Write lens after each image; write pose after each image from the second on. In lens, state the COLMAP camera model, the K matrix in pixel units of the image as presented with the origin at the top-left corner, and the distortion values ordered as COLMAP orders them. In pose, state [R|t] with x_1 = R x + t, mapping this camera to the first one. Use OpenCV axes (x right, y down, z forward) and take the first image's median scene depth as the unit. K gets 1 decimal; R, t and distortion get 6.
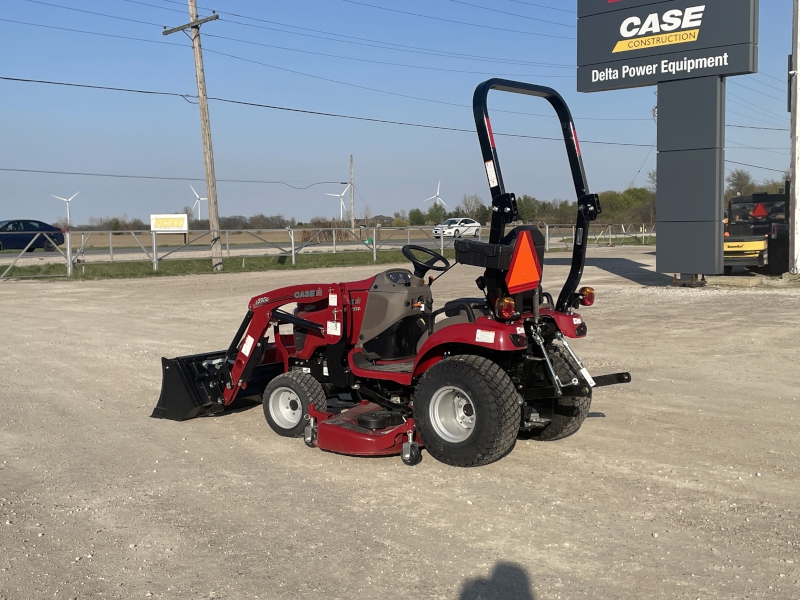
lens RADIAL K [[1031.7, 0, 400.0], [0, 1031.7, 300.0], [0, 0, 1]] dist [0.060670, -0.038945]
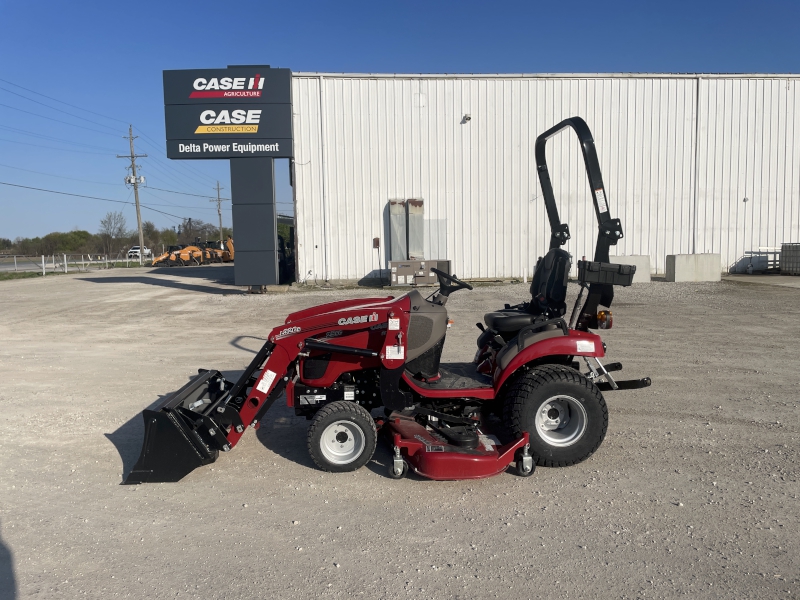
lens RADIAL K [[599.7, 0, 400.0], [0, 599.7, 300.0], [0, 0, 1]] dist [0.039438, -0.000450]
pose [[0.750359, -0.054146, 0.658810, -0.153139], [0.052433, 0.998375, 0.022335, -0.012470], [-0.658948, 0.017784, 0.751978, 0.198182]]
